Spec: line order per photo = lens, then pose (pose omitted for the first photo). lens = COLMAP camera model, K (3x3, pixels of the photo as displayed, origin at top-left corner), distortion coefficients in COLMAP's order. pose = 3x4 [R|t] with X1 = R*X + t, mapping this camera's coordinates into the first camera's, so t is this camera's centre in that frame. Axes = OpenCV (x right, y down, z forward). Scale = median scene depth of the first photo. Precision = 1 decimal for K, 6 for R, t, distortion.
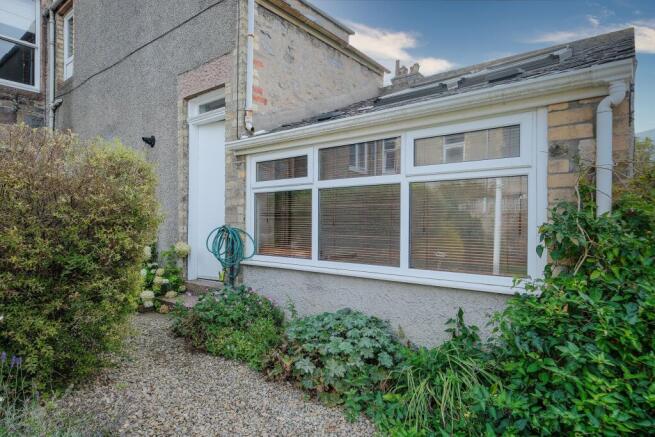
lens RADIAL K [[373.8, 0, 329.8], [0, 373.8, 221.2], [0, 0, 1]] dist [0.001102, 0.000042]
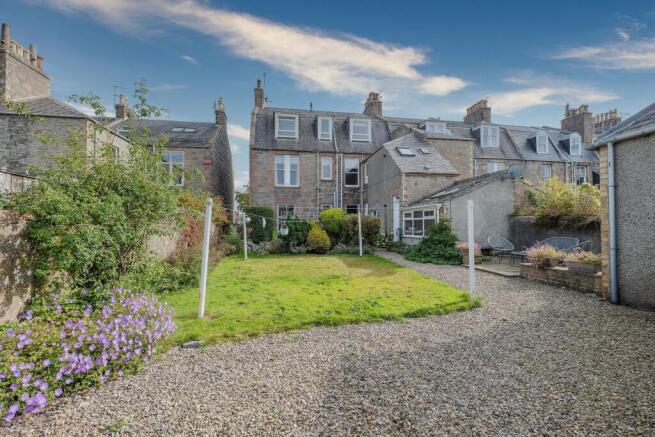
lens RADIAL K [[284.0, 0, 328.1], [0, 284.0, 220.5], [0, 0, 1]] dist [0.002687, 0.000048]
pose [[0.745700, -0.018099, -0.666036, 1.287124], [0.006556, 0.999782, -0.019828, -0.014737], [0.666250, 0.010419, 0.745656, -1.972887]]
